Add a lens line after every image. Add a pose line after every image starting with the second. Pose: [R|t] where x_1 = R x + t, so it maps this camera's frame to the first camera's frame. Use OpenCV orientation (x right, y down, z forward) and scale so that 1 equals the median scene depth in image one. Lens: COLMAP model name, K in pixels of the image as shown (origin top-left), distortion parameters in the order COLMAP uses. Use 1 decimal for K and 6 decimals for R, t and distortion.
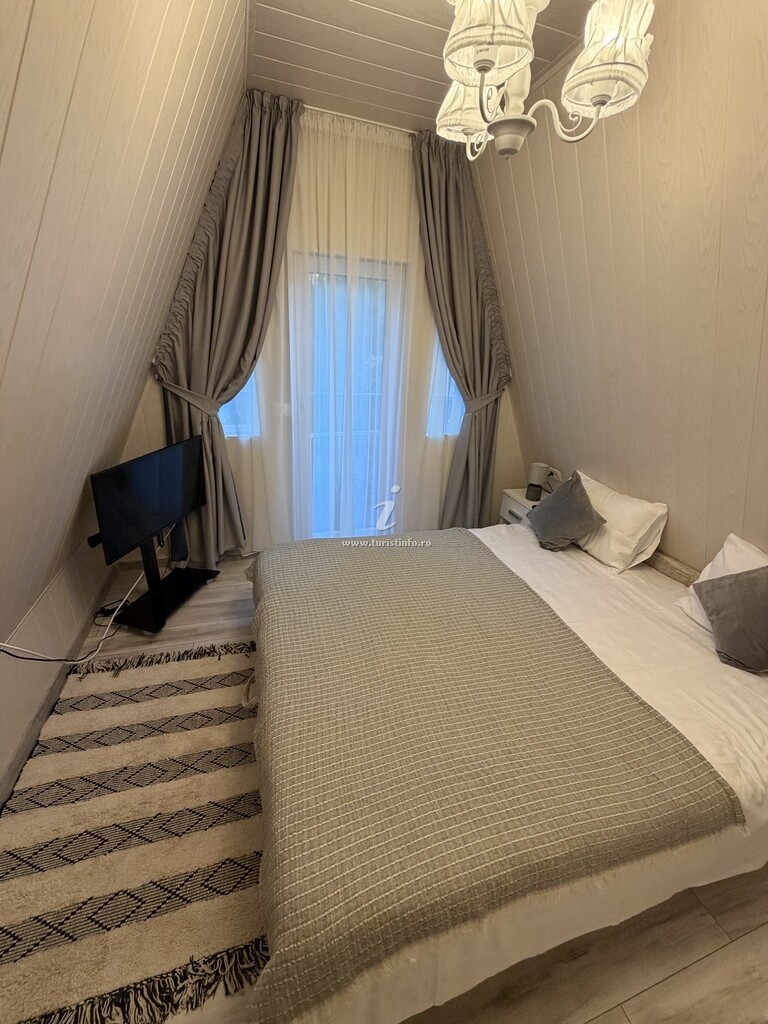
lens RADIAL K [[406.1, 0, 384.0], [0, 406.1, 512.0], [0, 0, 1]] dist [-0.001912, 0.000016]
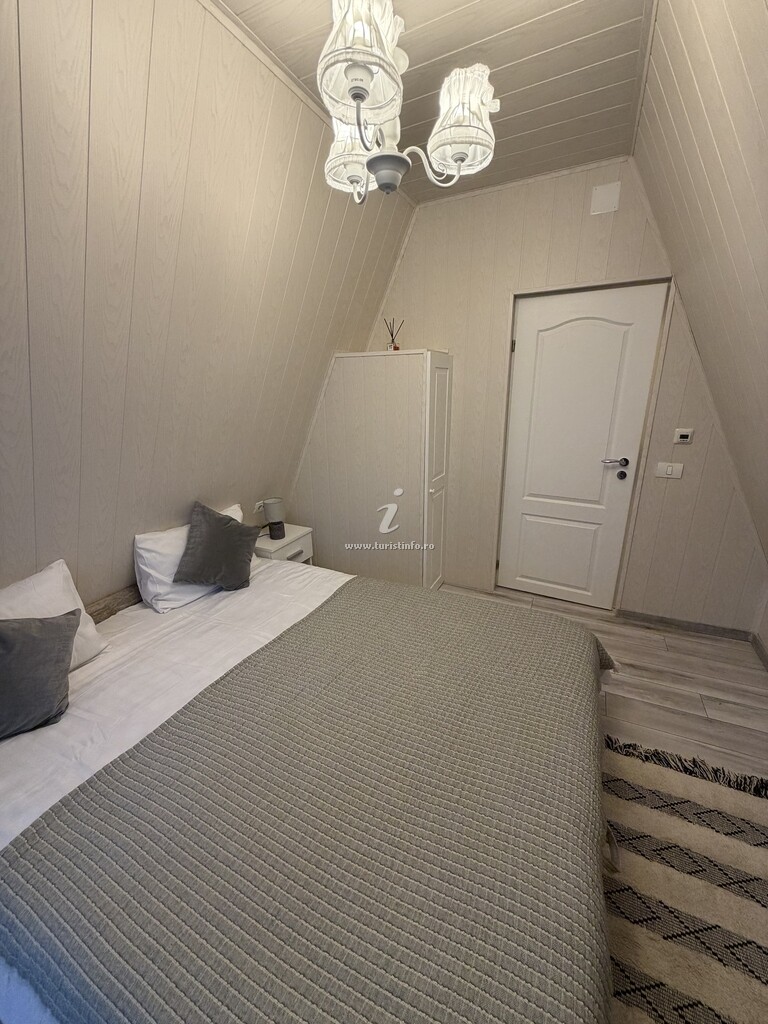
lens RADIAL K [[406.1, 0, 384.0], [0, 406.1, 512.0], [0, 0, 1]] dist [-0.001912, 0.000016]
pose [[-0.728385, -0.244917, 0.639900, -0.253637], [0.250379, 0.774196, 0.581319, -0.387215], [-0.637782, 0.583641, -0.502590, 0.917884]]
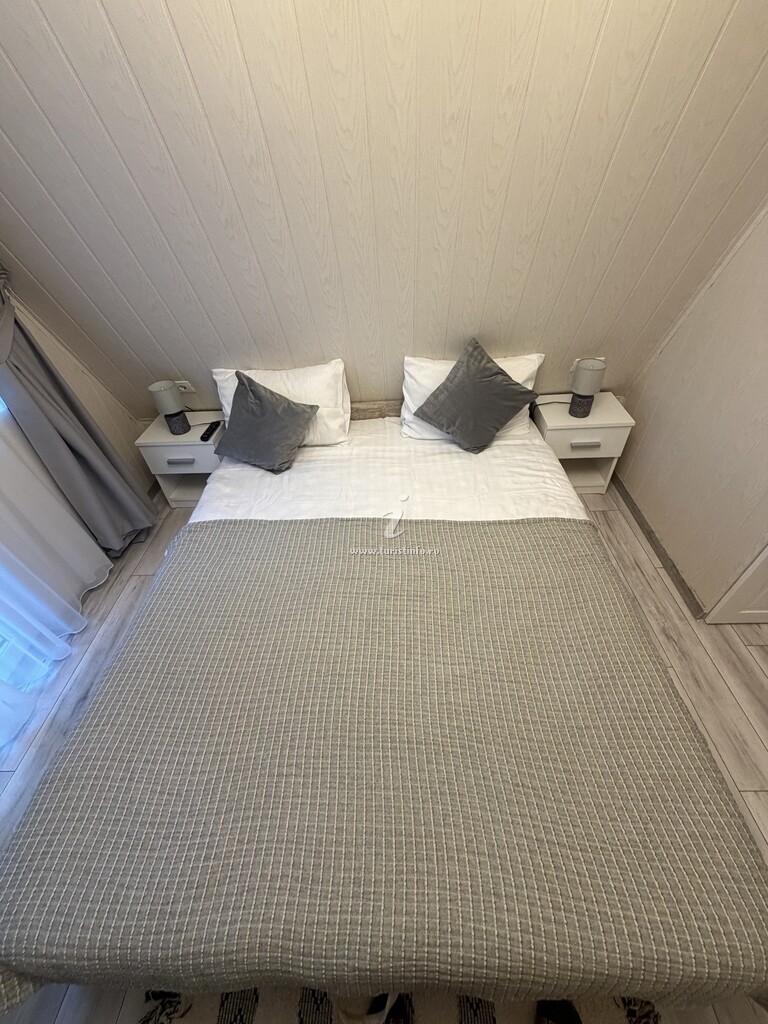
lens RADIAL K [[406.1, 0, 384.0], [0, 406.1, 512.0], [0, 0, 1]] dist [-0.001912, 0.000016]
pose [[0.307062, -0.695718, 0.649377, -0.149744], [0.443307, 0.708355, 0.549284, -0.238406], [-0.842136, 0.119209, 0.525925, 0.437194]]
